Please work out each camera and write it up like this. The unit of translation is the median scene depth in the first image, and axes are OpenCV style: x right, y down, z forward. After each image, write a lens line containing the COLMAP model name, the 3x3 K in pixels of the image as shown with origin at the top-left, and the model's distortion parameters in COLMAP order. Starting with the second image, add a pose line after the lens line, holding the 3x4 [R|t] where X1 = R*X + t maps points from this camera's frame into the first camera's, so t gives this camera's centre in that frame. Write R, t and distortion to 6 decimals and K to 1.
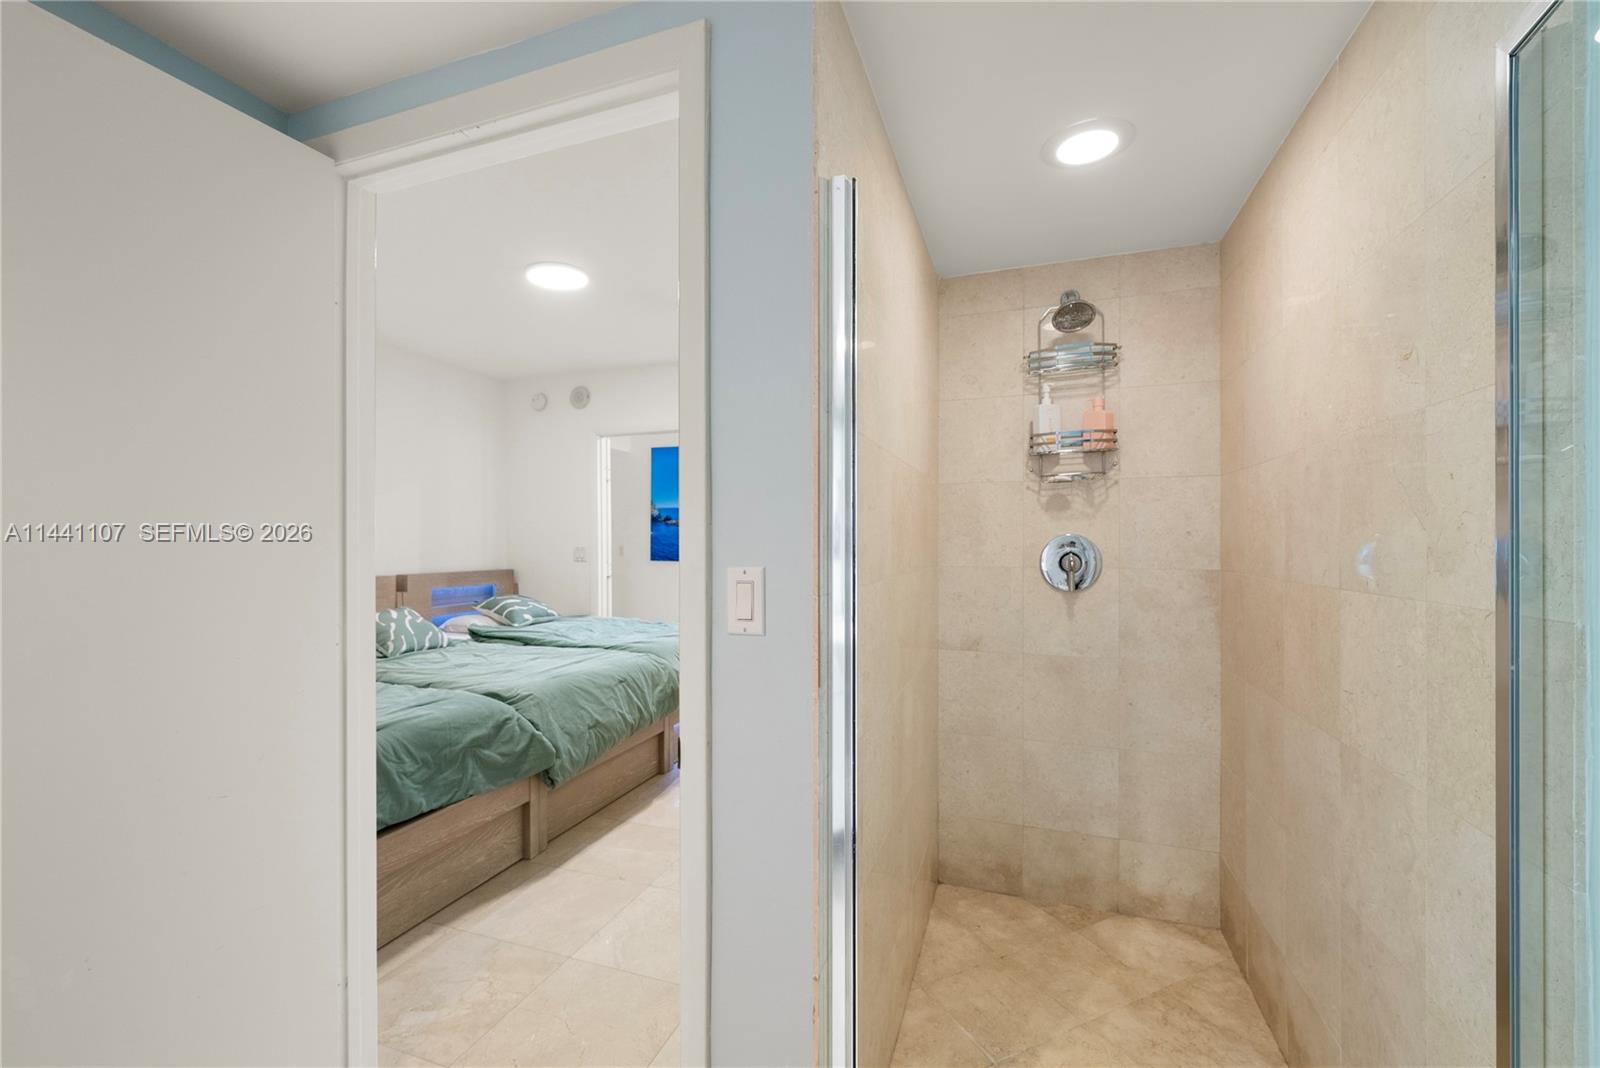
lens RADIAL K [[681.5, 0, 792.7], [0, 681.5, 539.7], [0, 0, 1]] dist [0.003749, 0.000058]
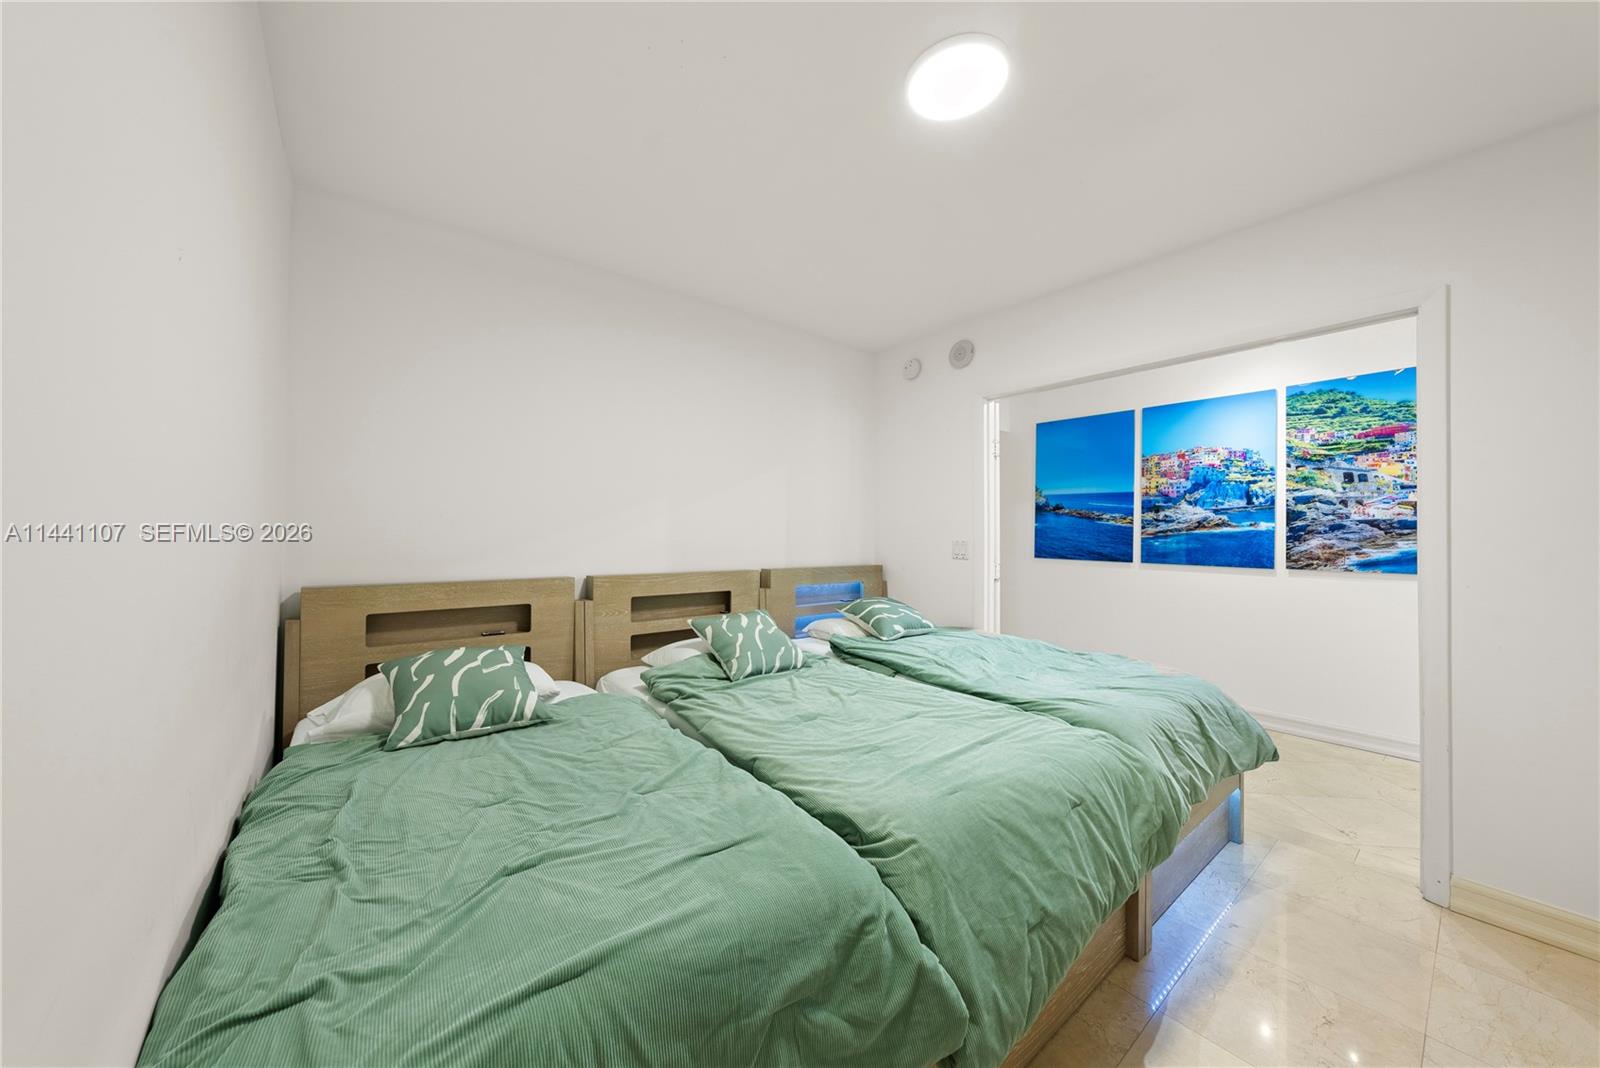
lens RADIAL K [[557.2, 0, 796.0], [0, 557.2, 532.5], [0, 0, 1]] dist [-0.004028, 0.000371]
pose [[0.856536, 0.007354, -0.516035, -0.189356], [-0.007900, 0.999968, 0.001137, 0.002155], [0.516027, 0.003103, 0.856567, 0.461892]]
